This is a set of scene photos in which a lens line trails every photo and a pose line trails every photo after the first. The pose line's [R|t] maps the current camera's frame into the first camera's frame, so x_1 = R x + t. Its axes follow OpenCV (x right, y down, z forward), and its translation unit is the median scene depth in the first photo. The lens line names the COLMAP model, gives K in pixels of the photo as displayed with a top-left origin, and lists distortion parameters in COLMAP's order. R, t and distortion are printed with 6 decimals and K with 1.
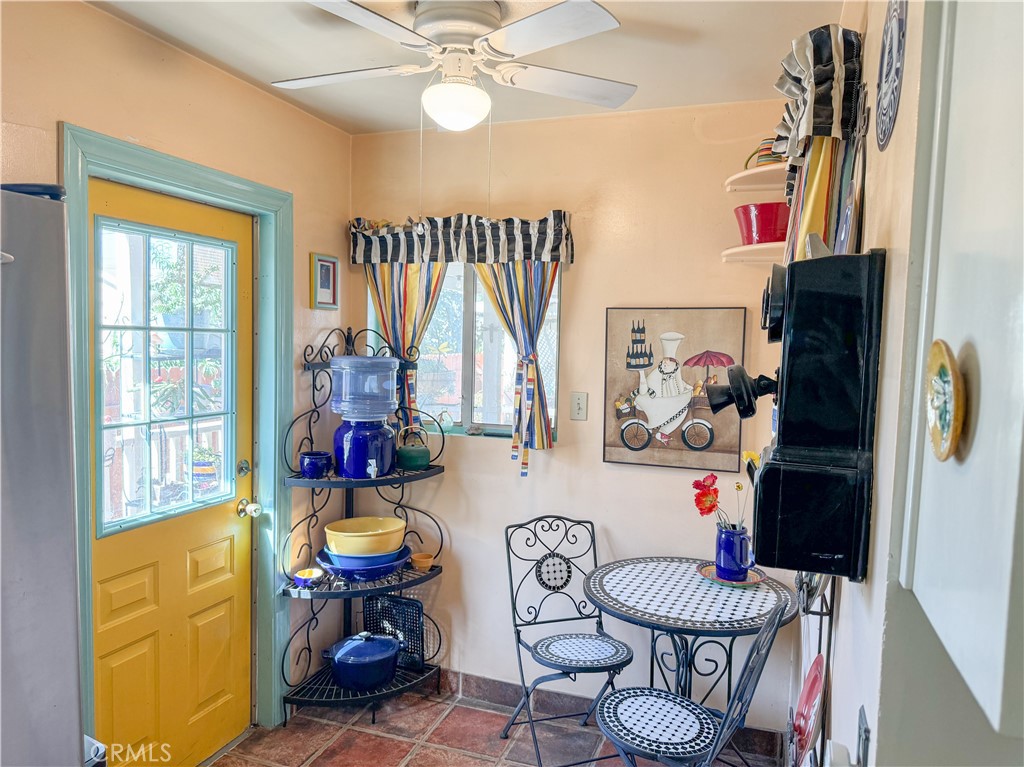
lens RADIAL K [[745.6, 0, 509.2], [0, 745.6, 389.3], [0, 0, 1]] dist [0.108401, -0.159398]
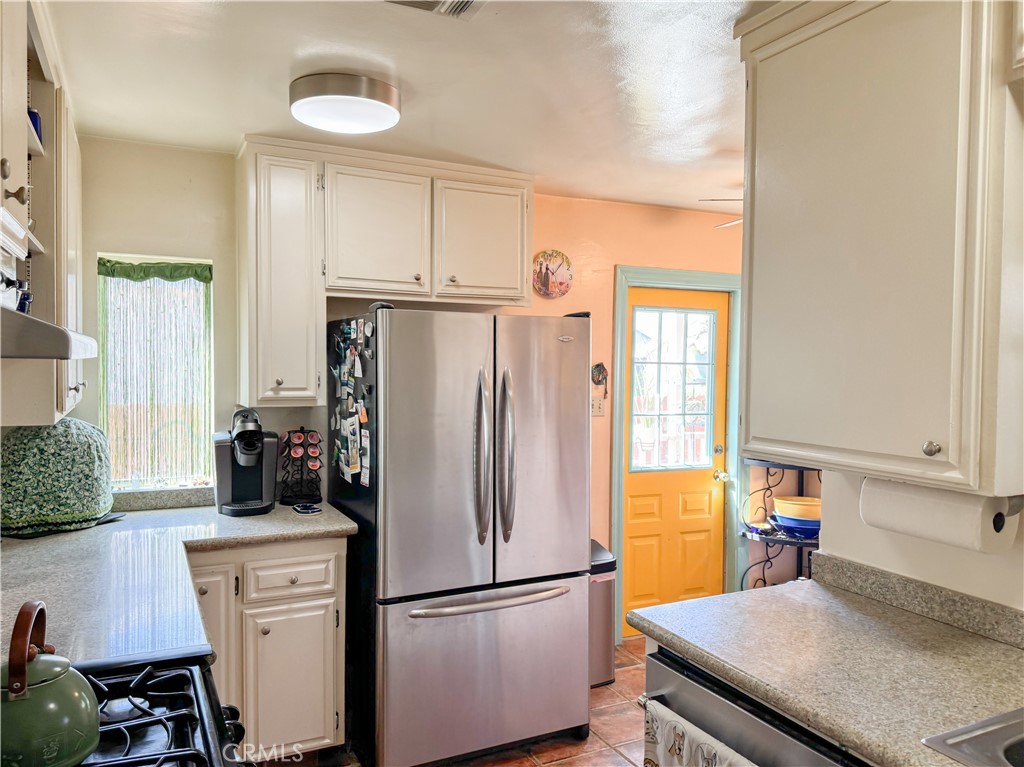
lens RADIAL K [[745.6, 0, 509.2], [0, 745.6, 389.3], [0, 0, 1]] dist [0.108401, -0.159398]
pose [[0.718210, 0.008677, -0.695772, 0.420457], [-0.040713, 0.998733, -0.029570, 0.040312], [0.694634, 0.049564, 0.717654, -0.438055]]
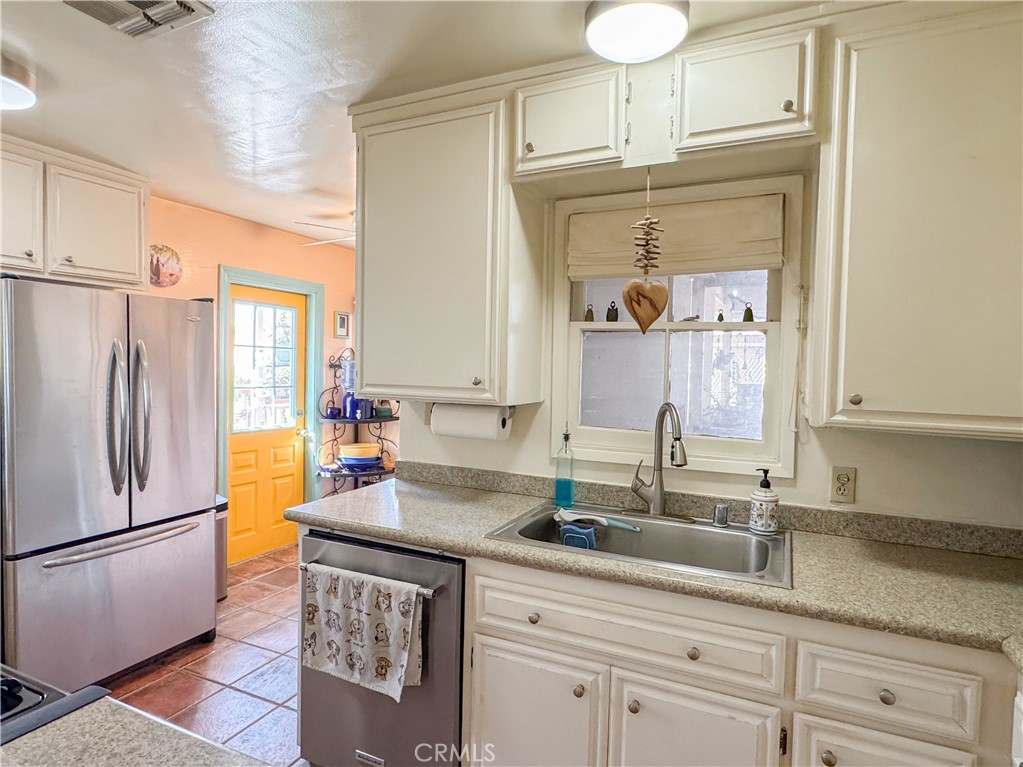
lens RADIAL K [[588.5, 0, 497.5], [0, 588.5, 384.9], [0, 0, 1]] dist [-0.000920, -0.000722]
pose [[0.993530, 0.000272, -0.113567, 0.375346], [-0.004707, 0.999237, -0.038780, 0.083532], [0.113470, 0.039064, 0.992773, -0.561815]]
